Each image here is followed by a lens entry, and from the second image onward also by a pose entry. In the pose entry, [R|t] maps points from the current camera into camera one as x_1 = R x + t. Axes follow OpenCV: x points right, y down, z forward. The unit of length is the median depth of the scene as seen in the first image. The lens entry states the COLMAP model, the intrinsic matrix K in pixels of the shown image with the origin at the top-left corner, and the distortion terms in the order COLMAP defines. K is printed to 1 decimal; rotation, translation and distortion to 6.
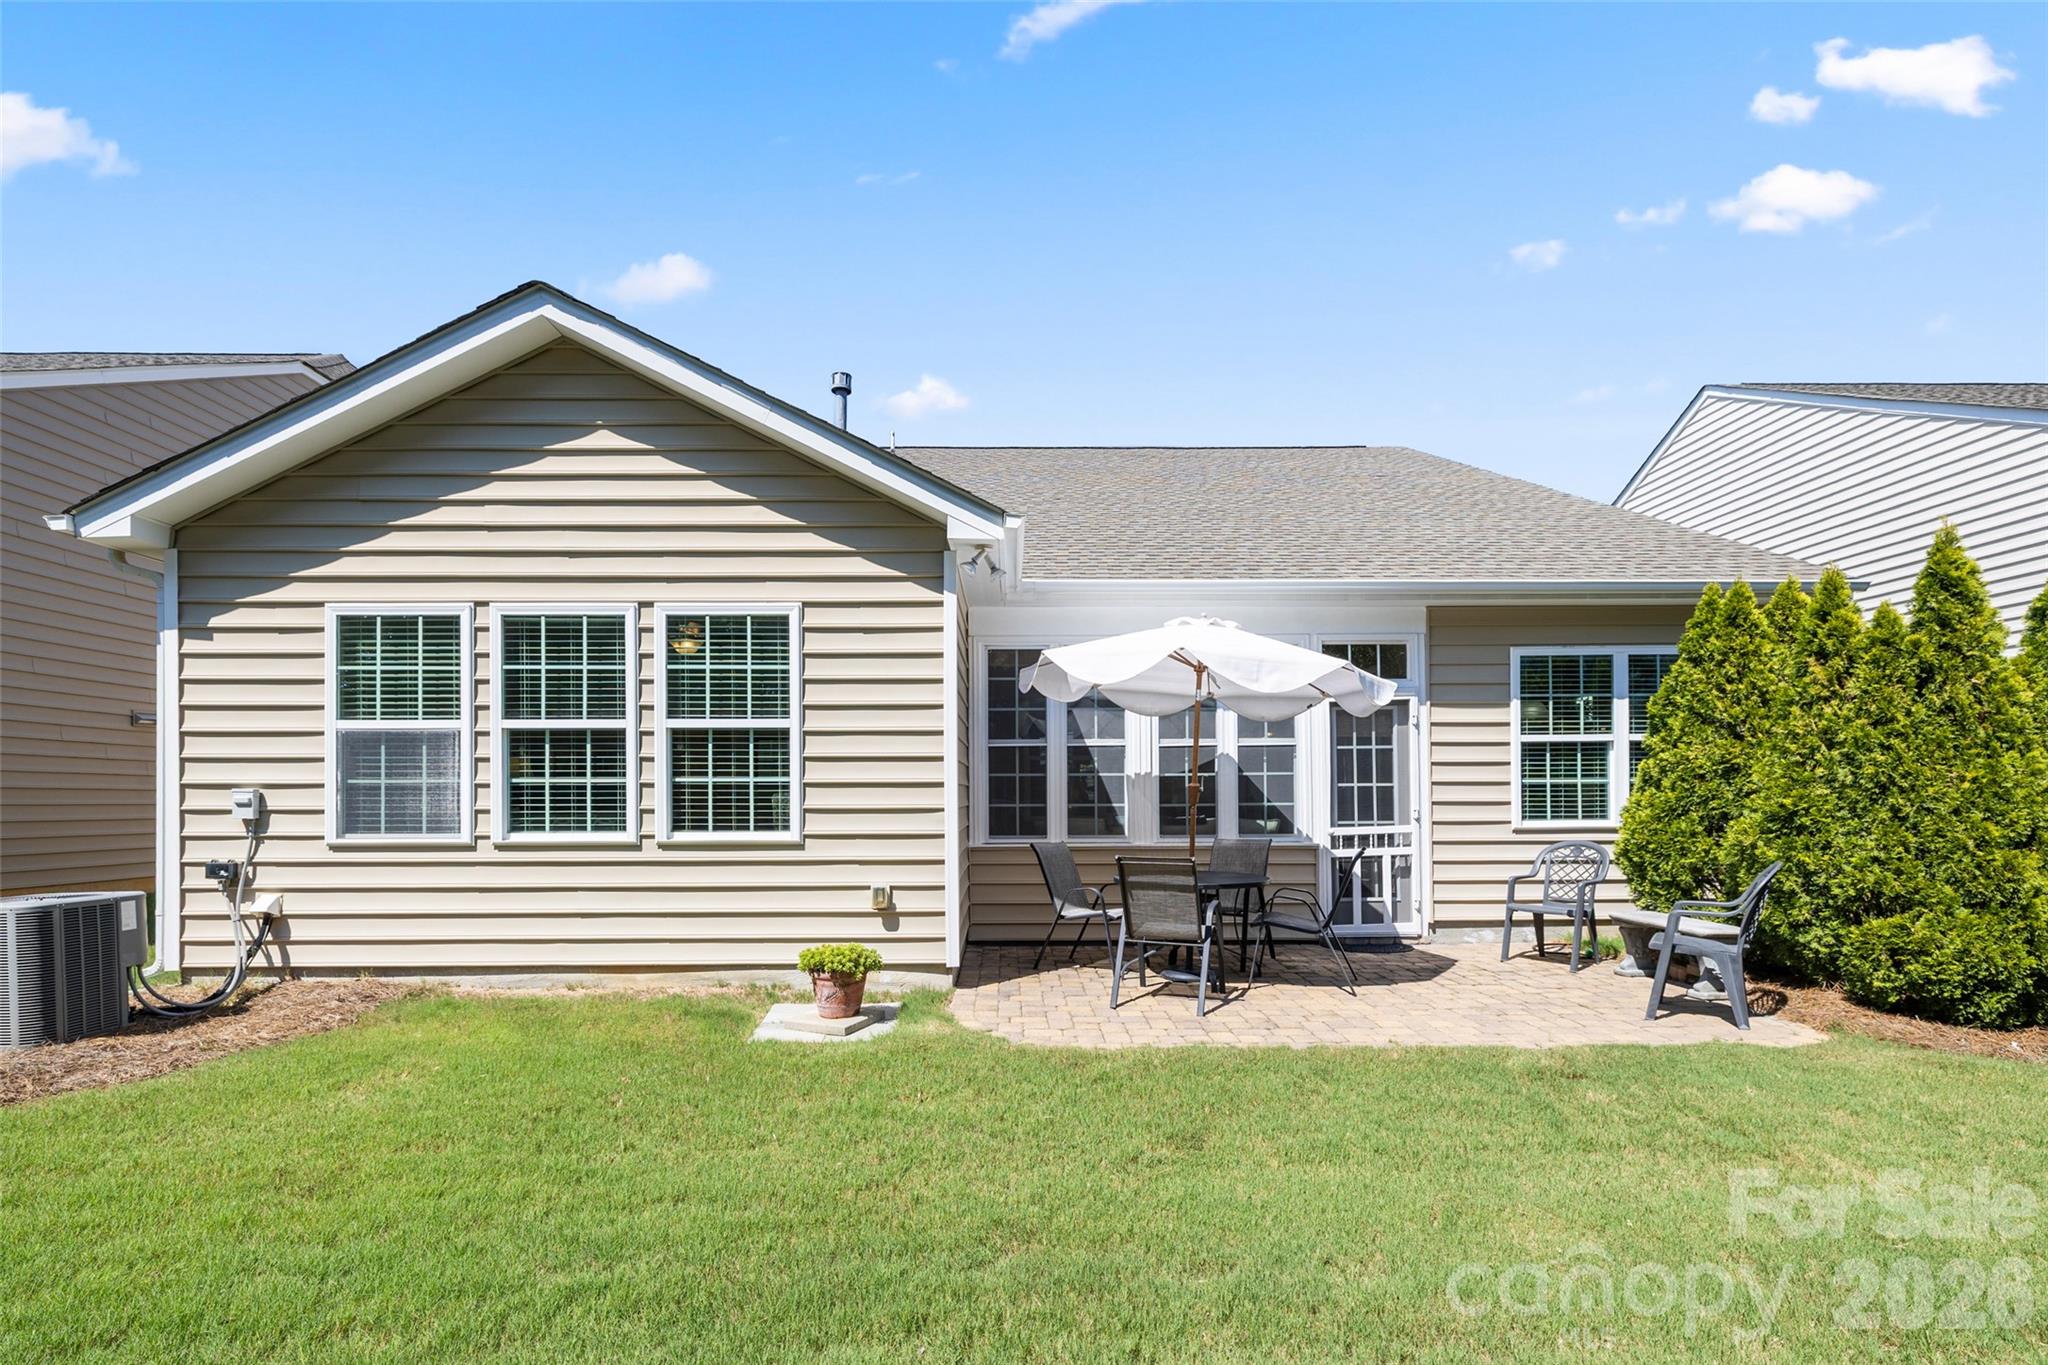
lens RADIAL K [[928.1, 0, 1023.1], [0, 928.1, 776.4], [0, 0, 1]] dist [0.002186, 0.000234]
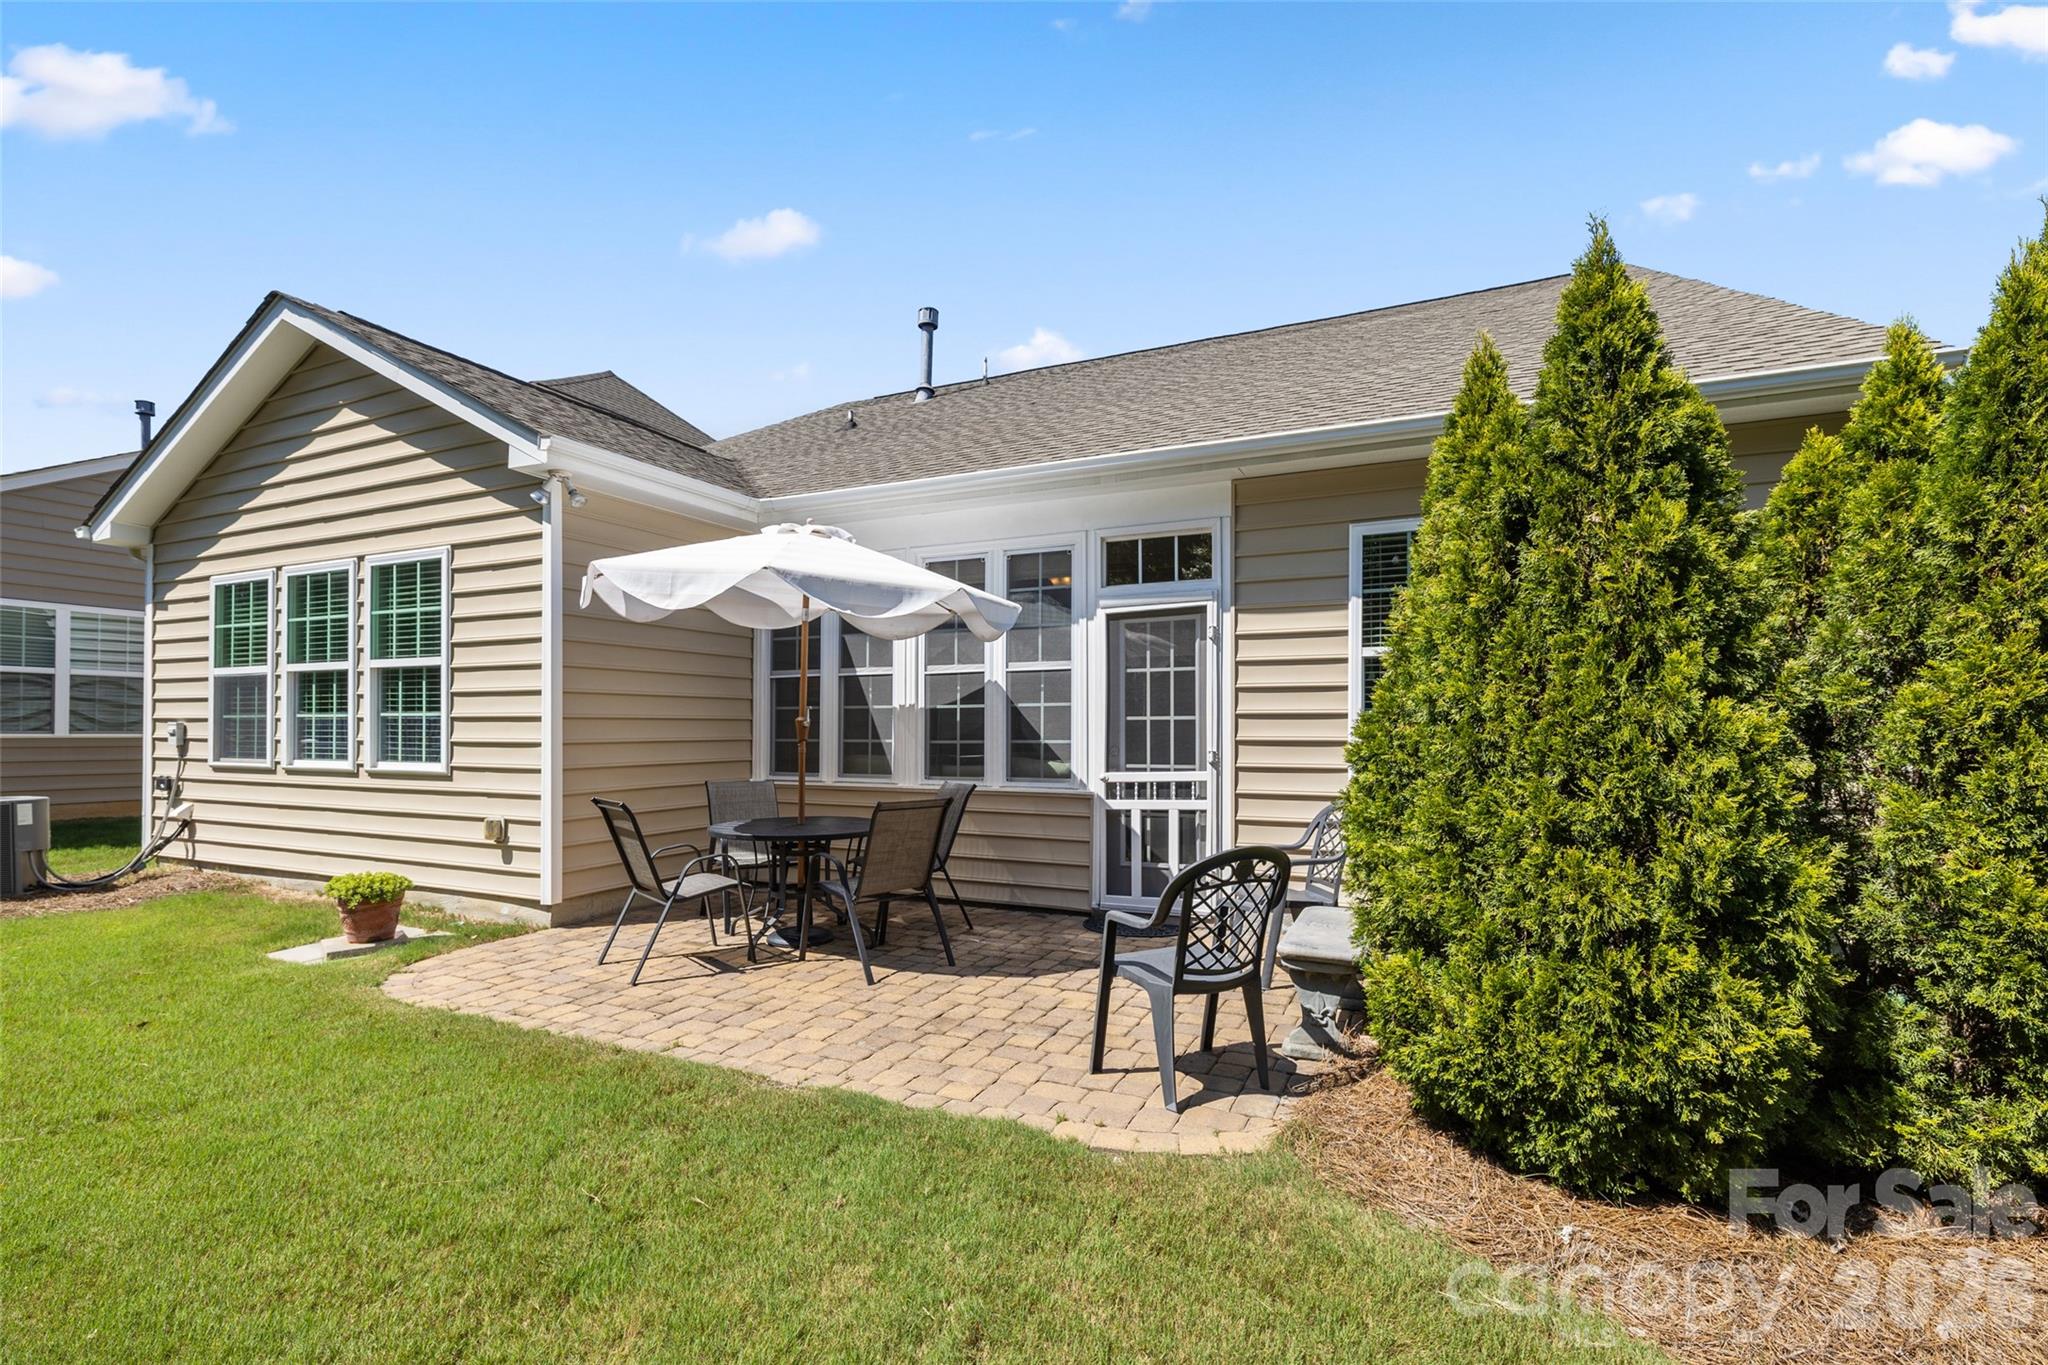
lens RADIAL K [[917.3, 0, 1029.5], [0, 917.3, 711.4], [0, 0, 1]] dist [-0.001857, -0.000270]
pose [[0.903761, -0.004242, -0.428015, 0.798494], [0.005020, 0.999987, 0.000690, 0.003089], [0.428007, -0.002772, 0.903771, 0.343482]]
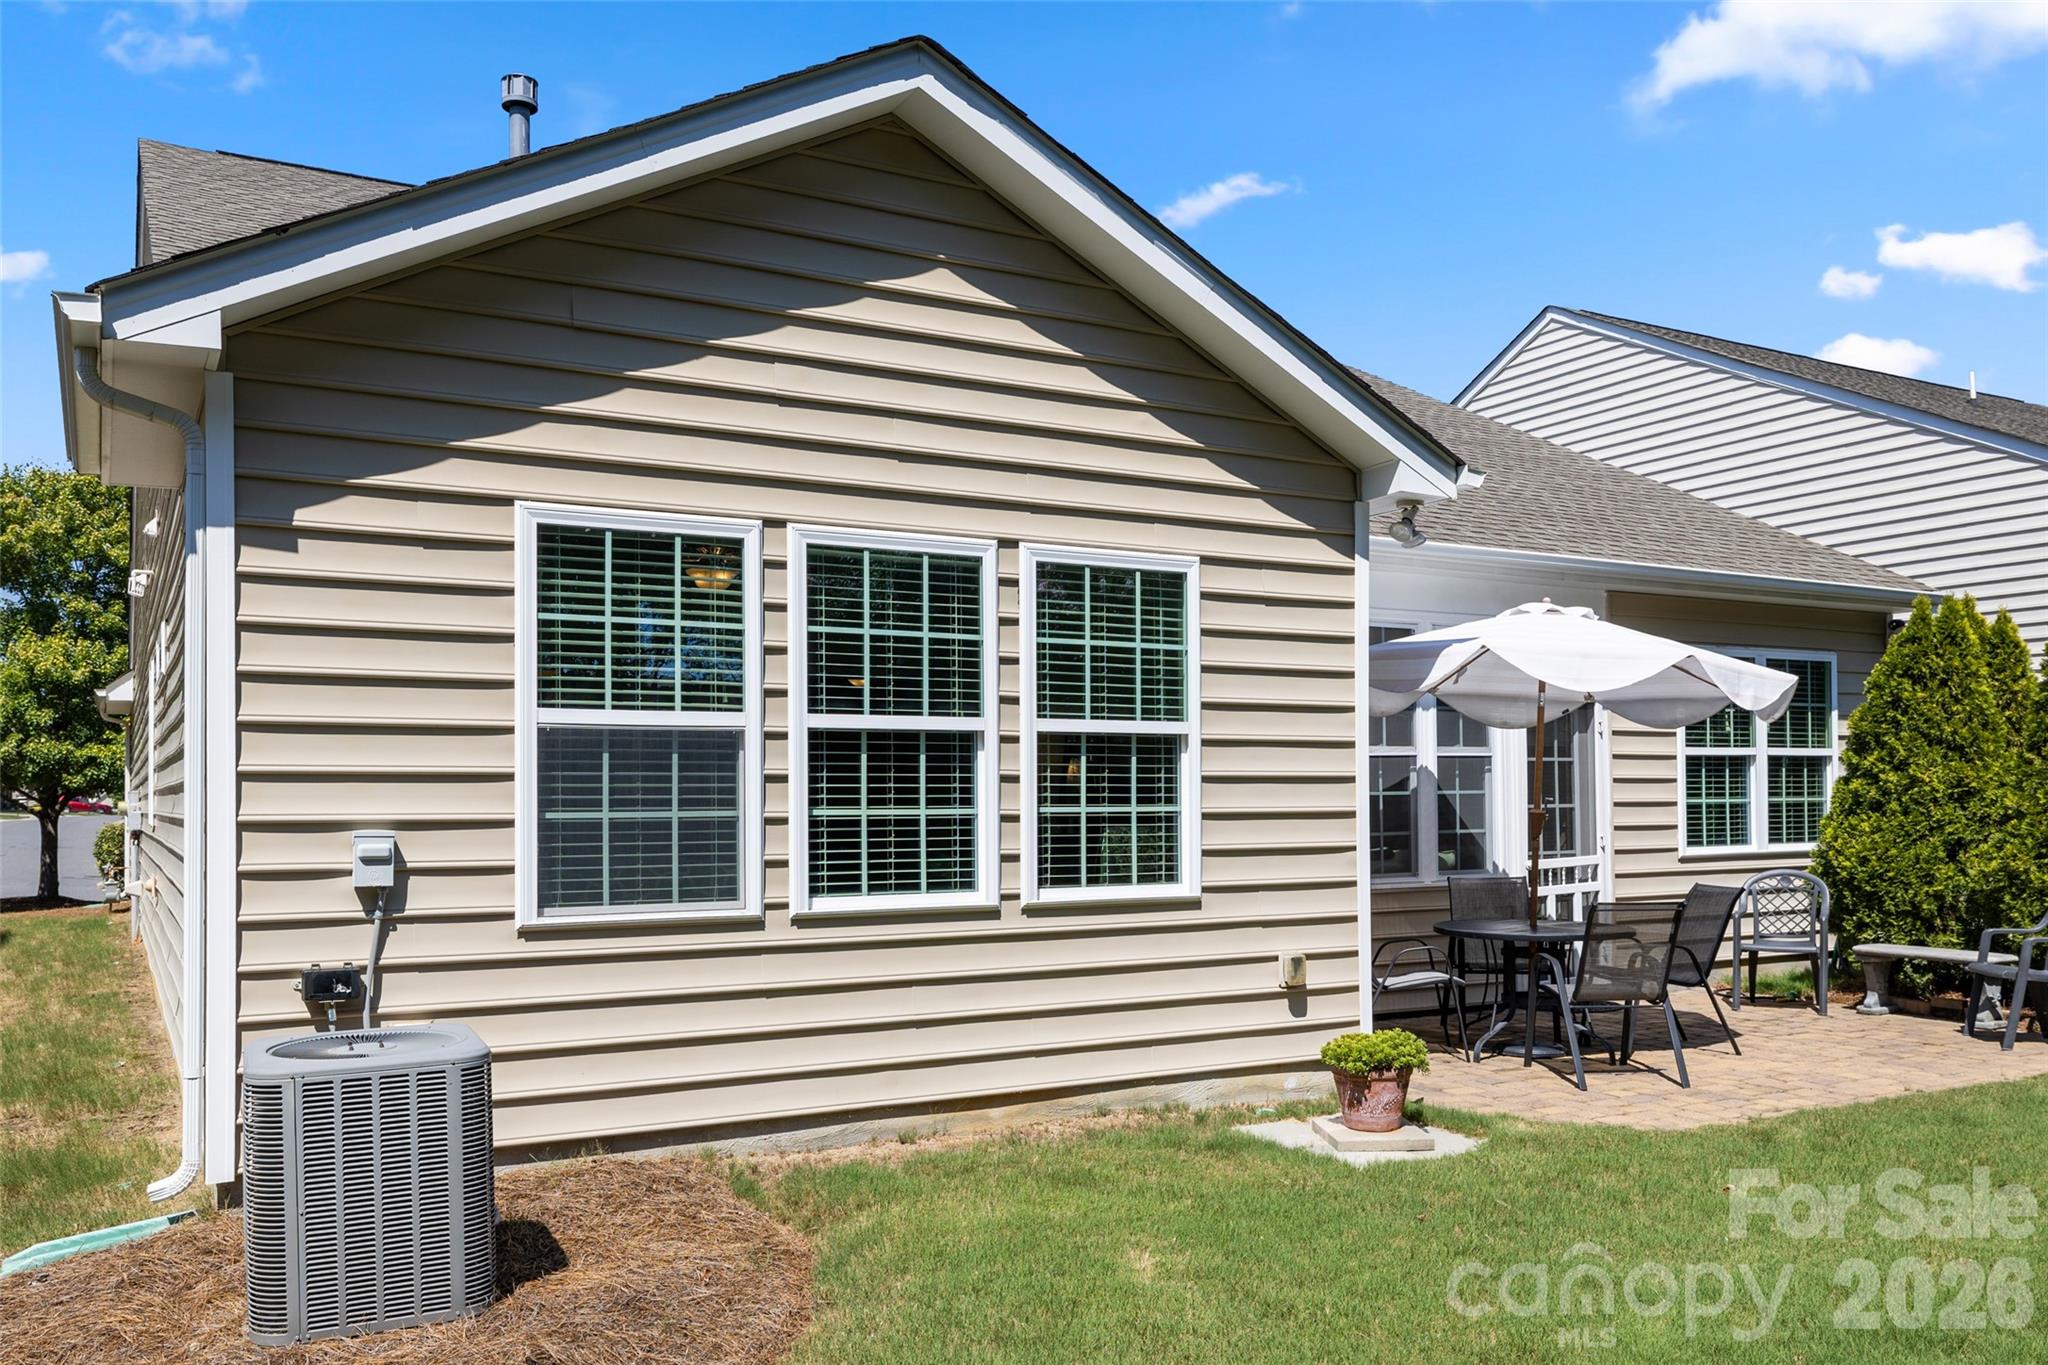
lens RADIAL K [[1626.7, 0, 1021.7], [0, 1626.7, 784.7], [0, 0, 1]] dist [-0.037088, 0.086780]
pose [[0.873957, 0.001865, 0.486000, -0.954204], [0.006200, 0.999868, -0.014986, 0.003152], [-0.485964, 0.016111, 0.873831, -0.007564]]
